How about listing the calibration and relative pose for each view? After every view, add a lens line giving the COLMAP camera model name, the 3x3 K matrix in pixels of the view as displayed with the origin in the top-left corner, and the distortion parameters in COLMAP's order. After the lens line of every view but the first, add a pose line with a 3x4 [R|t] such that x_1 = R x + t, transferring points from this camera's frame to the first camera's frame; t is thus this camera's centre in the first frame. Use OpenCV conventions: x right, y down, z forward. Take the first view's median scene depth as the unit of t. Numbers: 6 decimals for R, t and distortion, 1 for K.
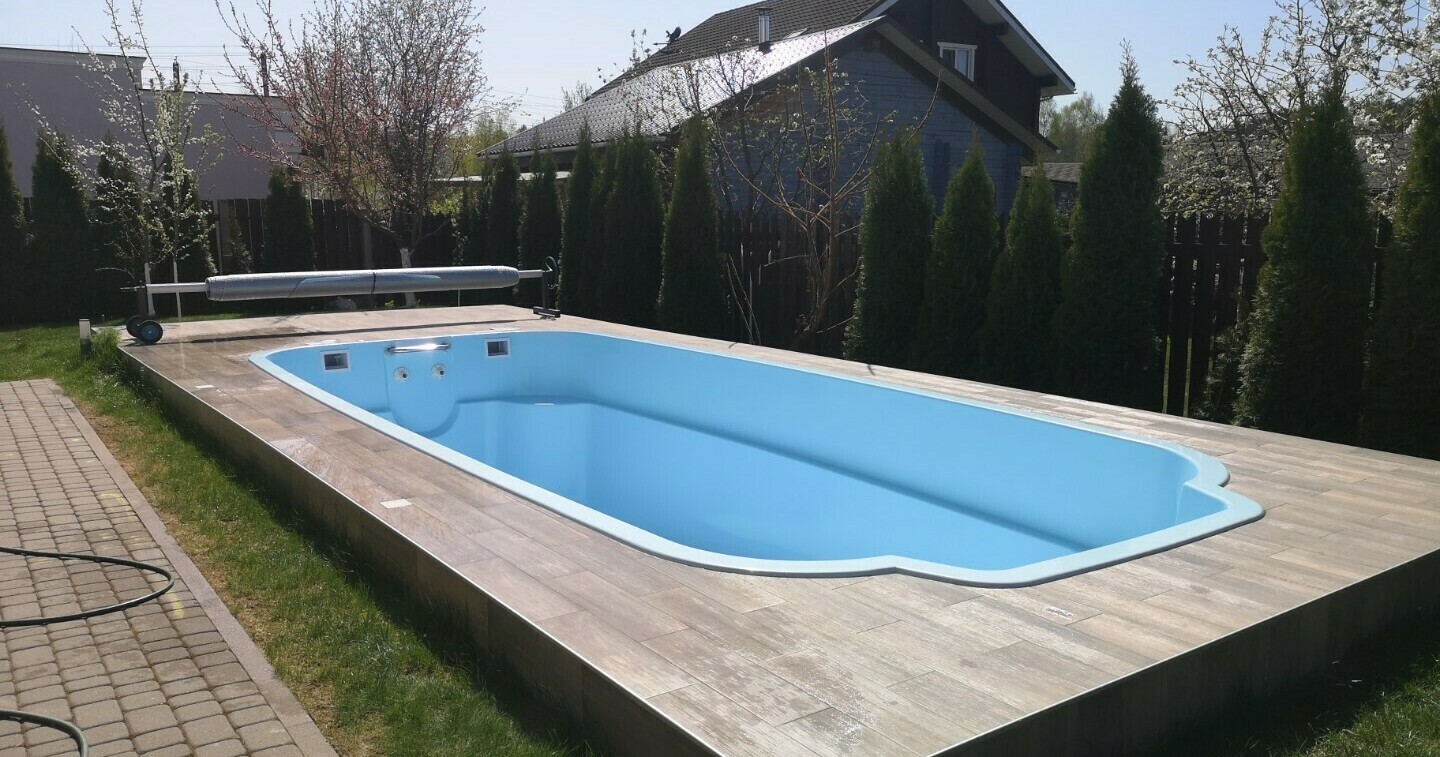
lens RADIAL K [[1095.6, 0, 720.0], [0, 1095.6, 378.5], [0, 0, 1]] dist [0.068850, -0.072166]
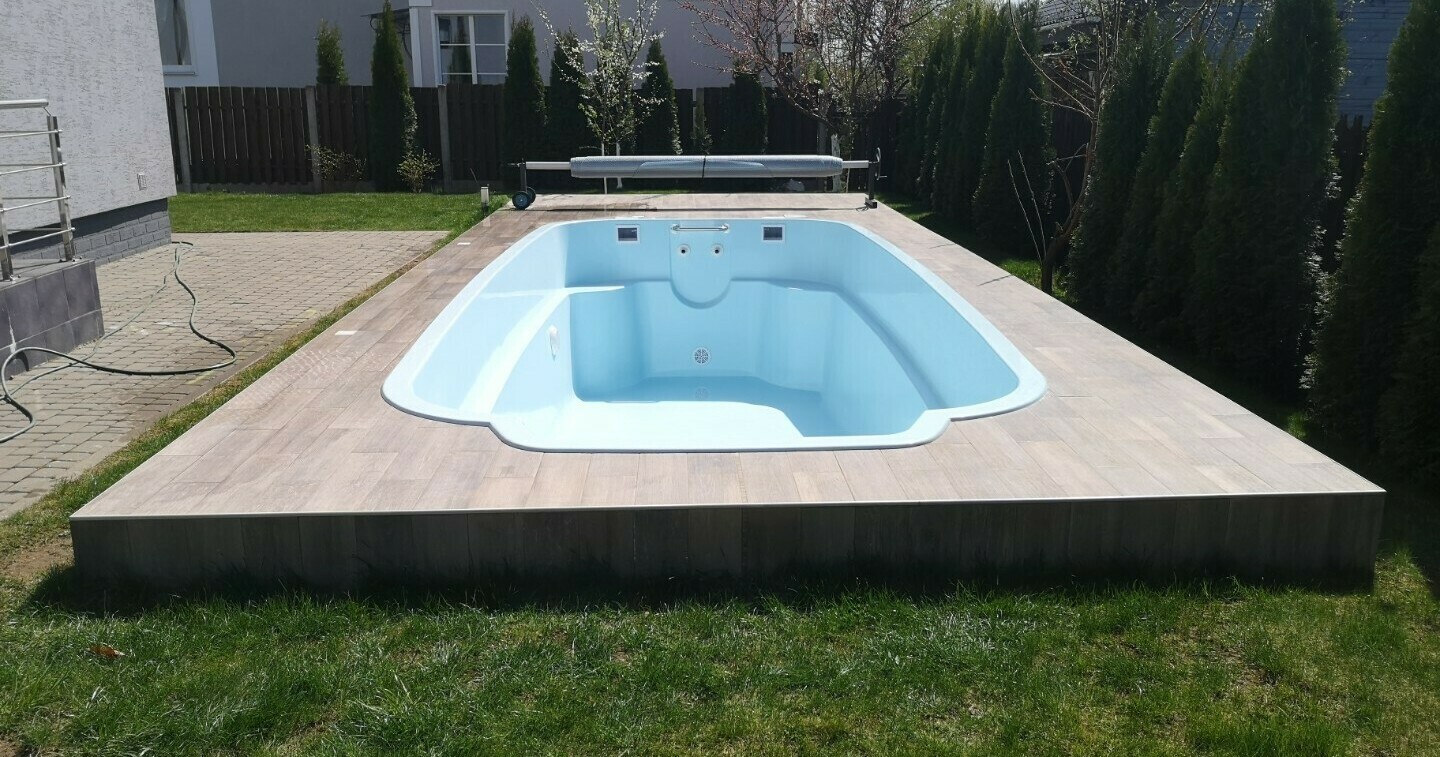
lens RADIAL K [[1124.8, 0, 720.3], [0, 1124.8, 394.9], [0, 0, 1]] dist [0.045126, -0.093971]
pose [[0.836656, 0.147043, -0.527622, 0.367626], [-0.087169, 0.986759, 0.136776, -0.018121], [0.540748, -0.068443, 0.838396, 0.034716]]
